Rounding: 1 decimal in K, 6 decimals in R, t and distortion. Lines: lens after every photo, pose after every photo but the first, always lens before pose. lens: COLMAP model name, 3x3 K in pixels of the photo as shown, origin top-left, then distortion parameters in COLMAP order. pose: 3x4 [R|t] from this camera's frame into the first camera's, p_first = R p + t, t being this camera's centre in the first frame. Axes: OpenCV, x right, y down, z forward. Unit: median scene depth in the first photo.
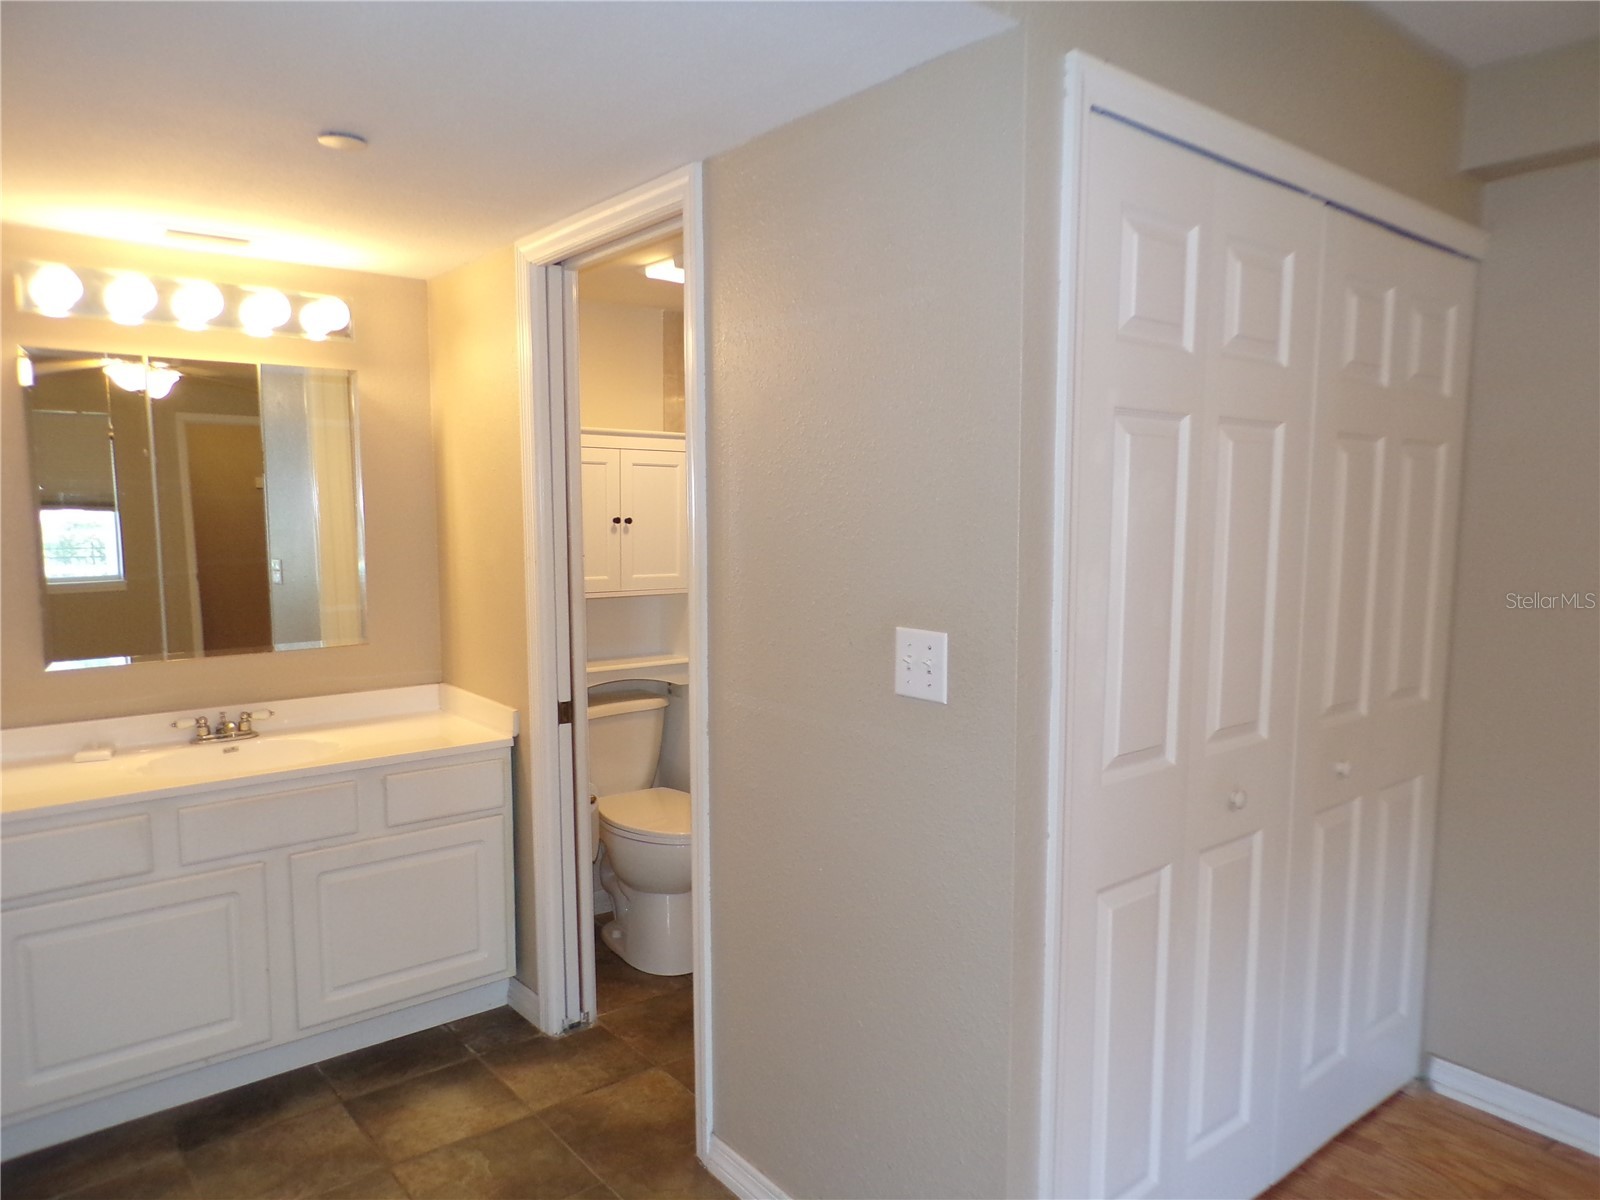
lens RADIAL K [[1086.9, 0, 801.2], [0, 1086.9, 610.7], [0, 0, 1]] dist [0.012442, 0.000291]
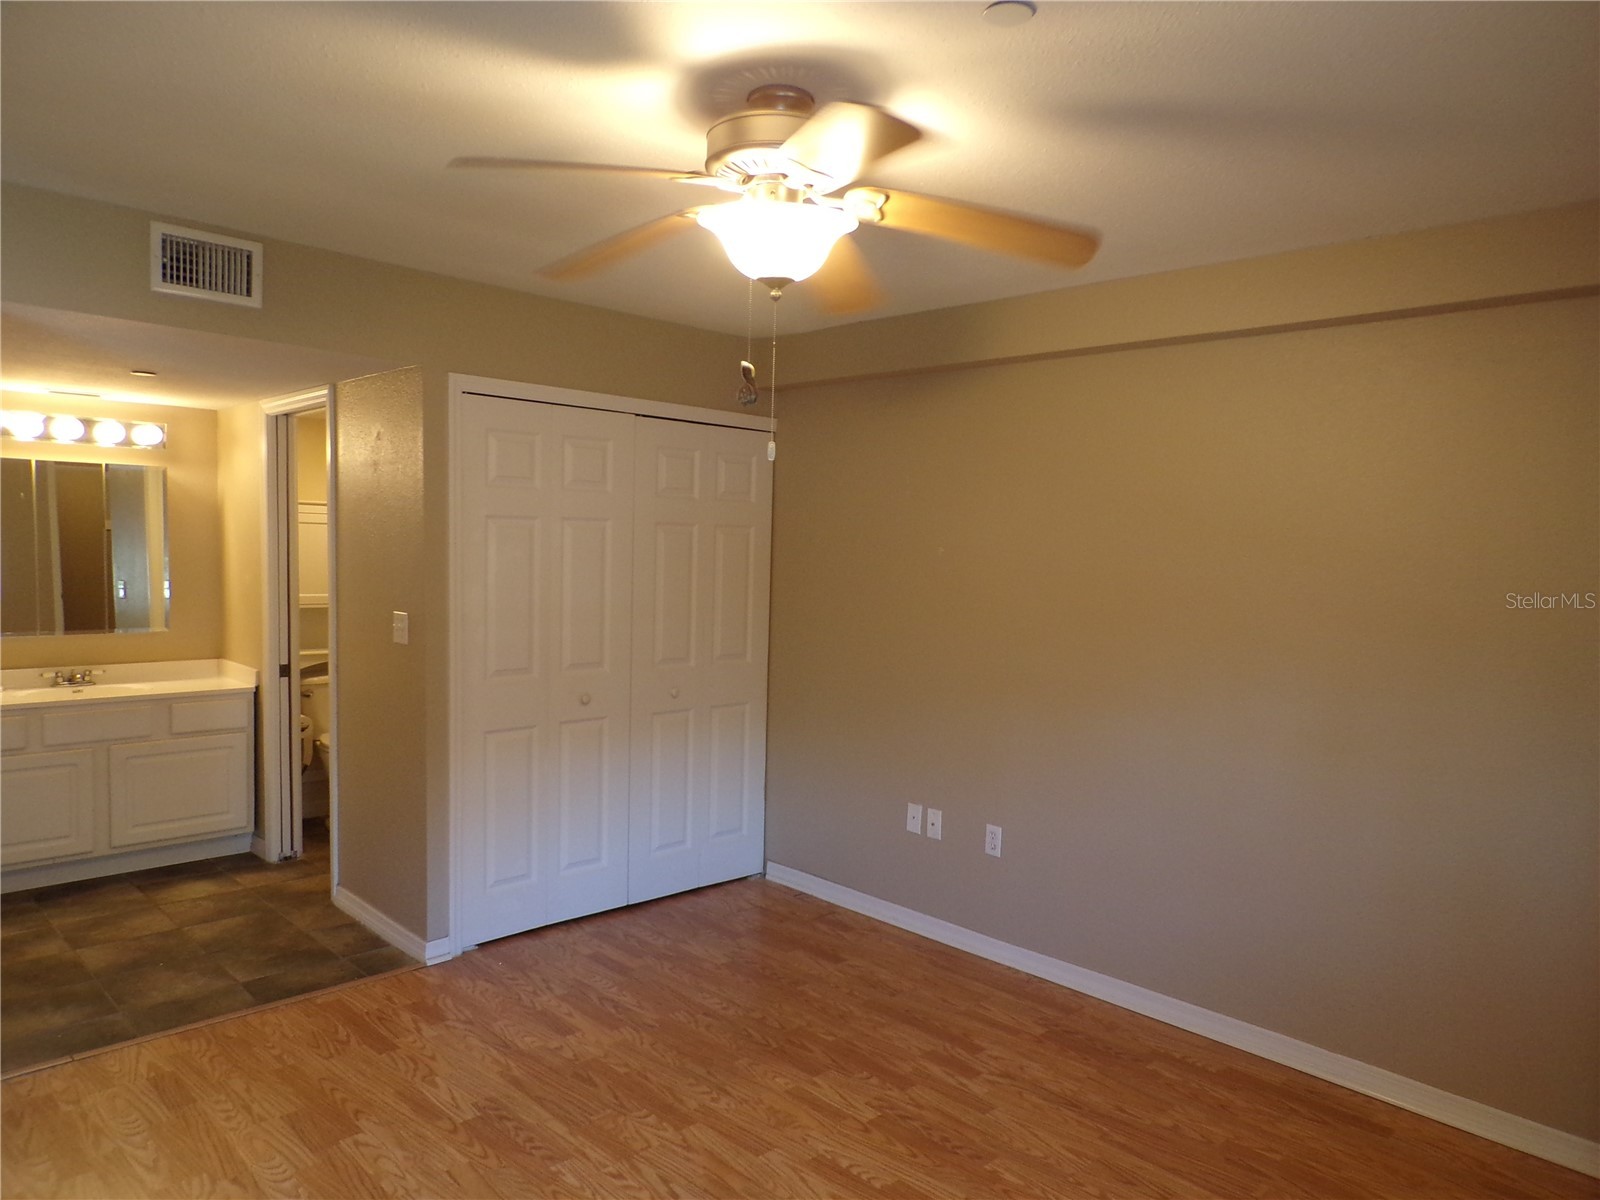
lens RADIAL K [[1086.9, 0, 807.7], [0, 1086.9, 600.0], [0, 0, 1]] dist [0.012442, 0.000291]
pose [[0.995658, 0.015643, 0.091759, 0.442872], [-0.011635, 0.998961, -0.044057, 0.048666], [-0.092352, 0.042798, 0.994806, -0.788378]]
